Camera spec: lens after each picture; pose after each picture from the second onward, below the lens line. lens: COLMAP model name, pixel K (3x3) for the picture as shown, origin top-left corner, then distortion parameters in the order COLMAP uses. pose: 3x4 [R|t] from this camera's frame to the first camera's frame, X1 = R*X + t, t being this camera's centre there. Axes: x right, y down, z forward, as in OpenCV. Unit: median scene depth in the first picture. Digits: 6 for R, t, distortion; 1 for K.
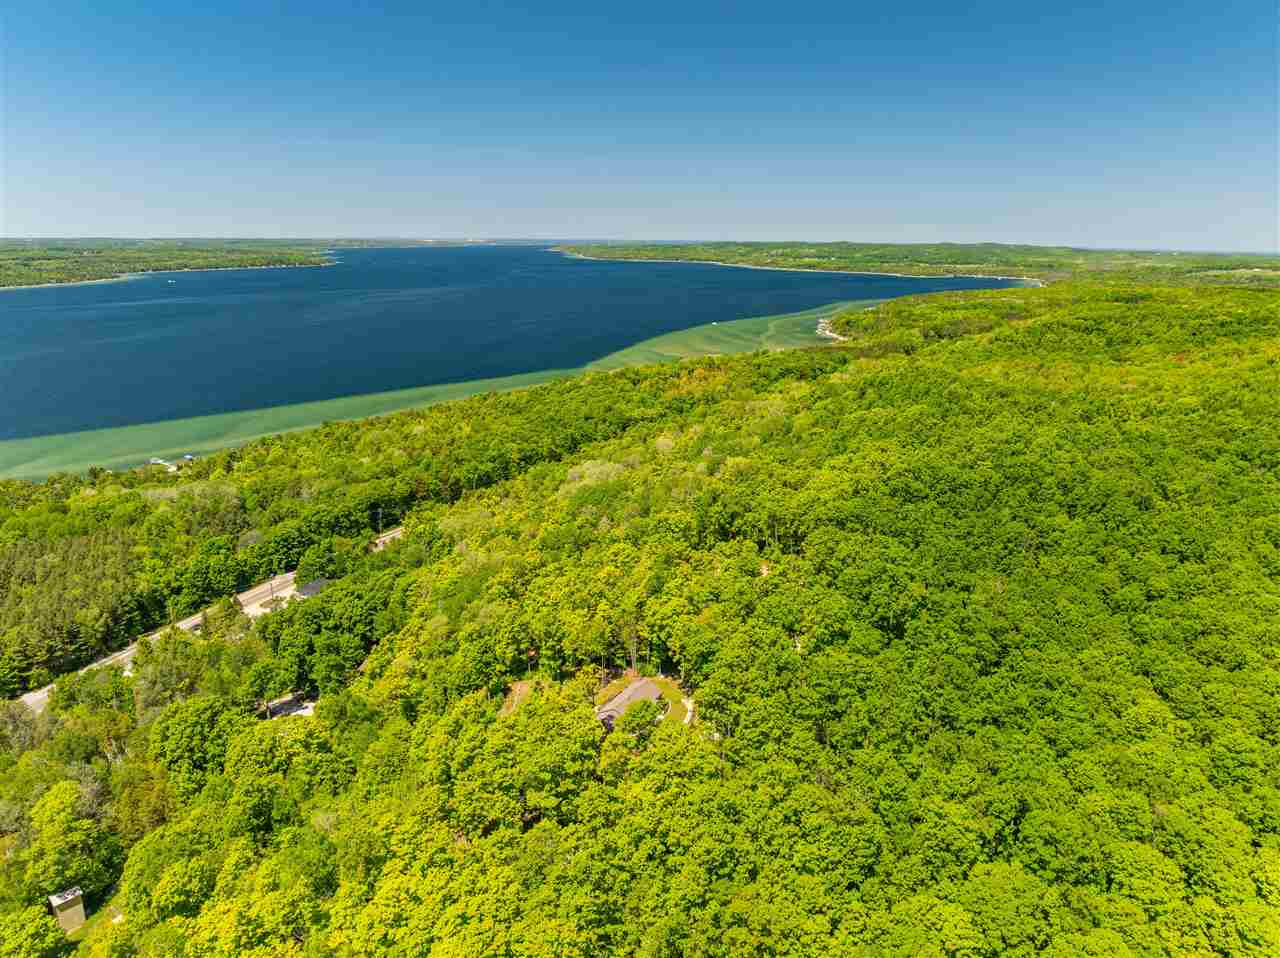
lens RADIAL K [[904.9, 0, 644.4], [0, 904.9, 479.4], [0, 0, 1]] dist [-0.033027, -0.004815]
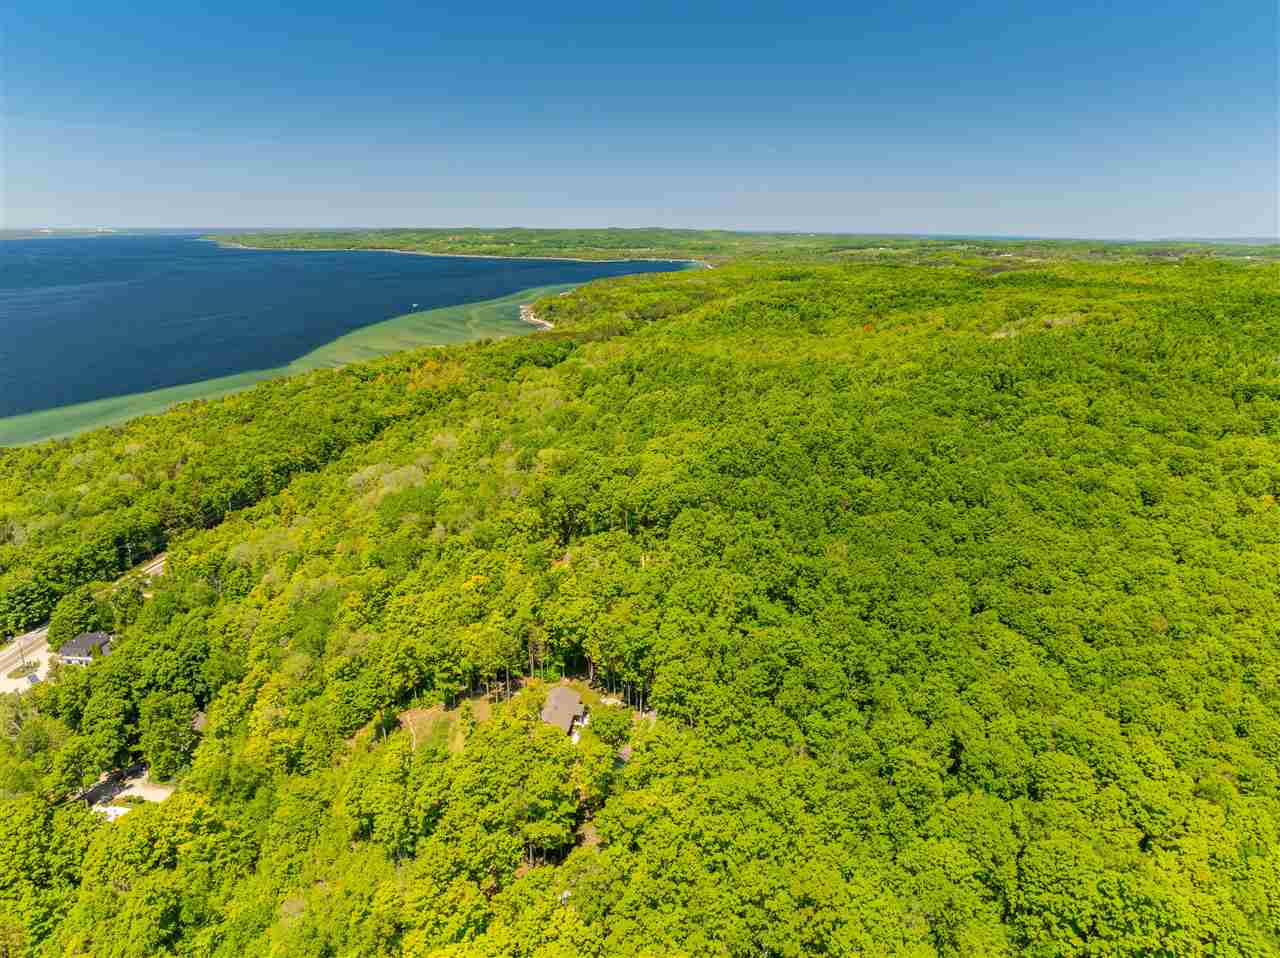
lens RADIAL K [[904.9, 0, 644.4], [0, 904.9, 479.4], [0, 0, 1]] dist [-0.033027, -0.004815]
pose [[0.938728, -0.094787, 0.331367, -0.109877], [0.089988, 0.995496, 0.029834, -0.009743], [-0.332703, 0.001813, 0.943030, 0.029974]]
